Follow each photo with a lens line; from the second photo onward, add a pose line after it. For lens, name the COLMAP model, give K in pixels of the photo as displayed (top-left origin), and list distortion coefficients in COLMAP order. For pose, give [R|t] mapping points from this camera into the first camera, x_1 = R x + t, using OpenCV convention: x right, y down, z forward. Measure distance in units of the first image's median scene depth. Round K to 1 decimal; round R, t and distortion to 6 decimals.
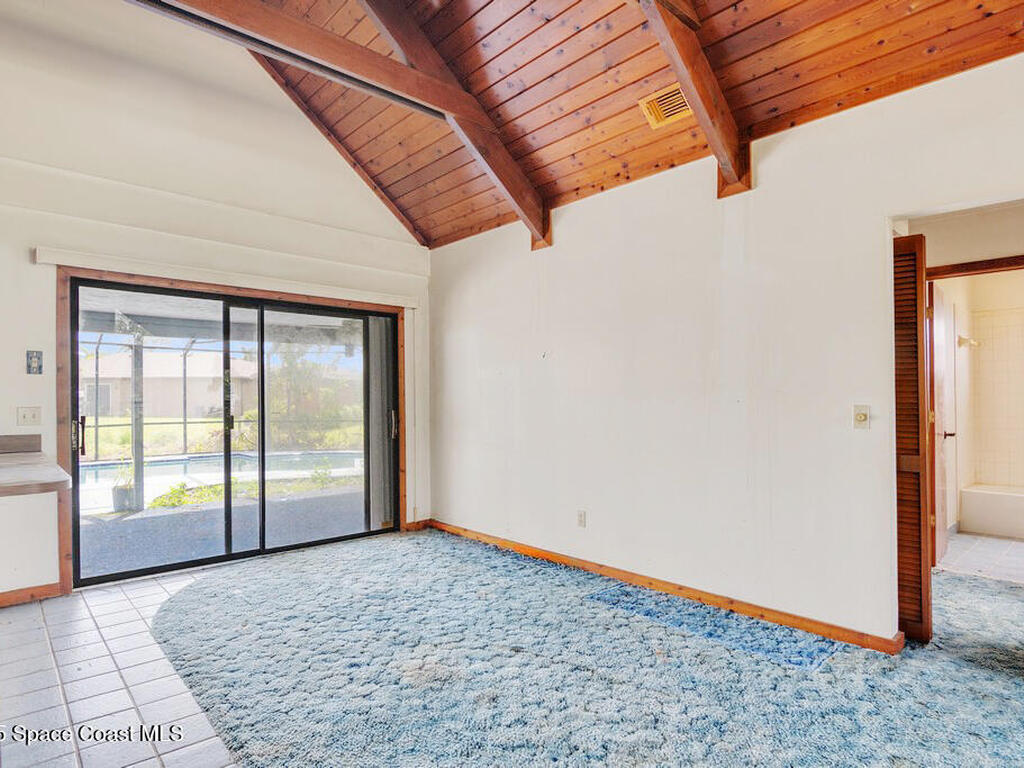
lens RADIAL K [[569.8, 0, 507.0], [0, 569.8, 390.0], [0, 0, 1]] dist [0.000475, -0.000682]
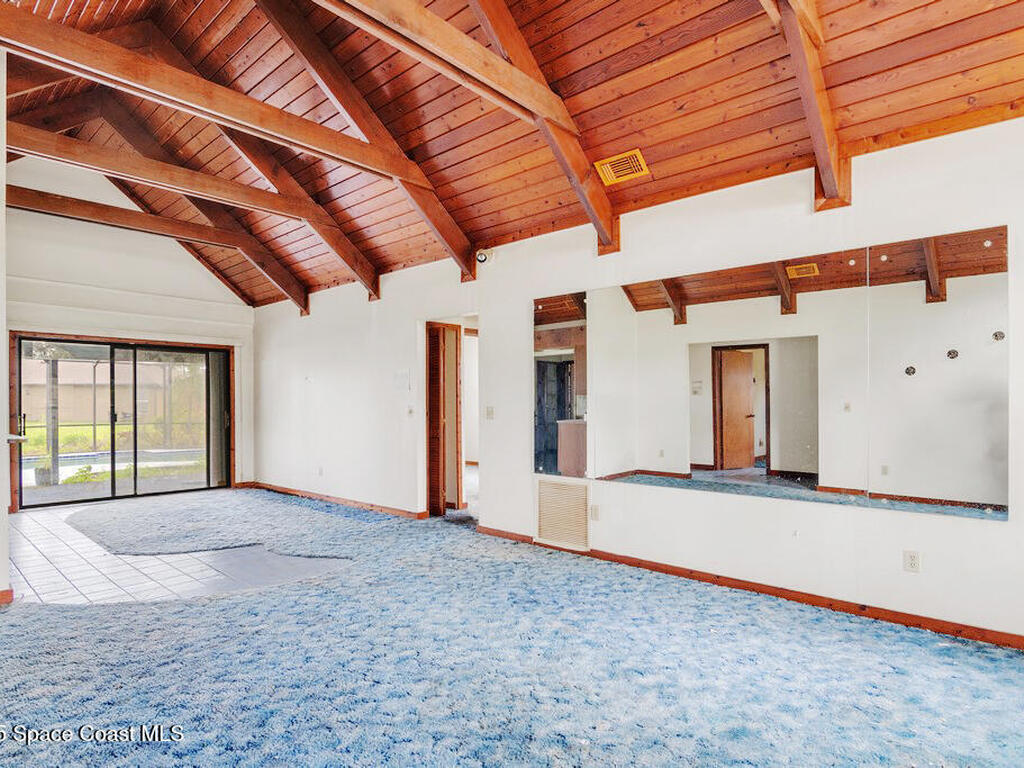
lens RADIAL K [[573.1, 0, 482.2], [0, 573.1, 398.0], [0, 0, 1]] dist [0.003433, 0.001448]
pose [[0.997595, -0.001467, 0.069294, 0.463768], [0.001531, 0.999998, -0.000866, 0.001177], [-0.069293, 0.000970, 0.997596, -0.738582]]
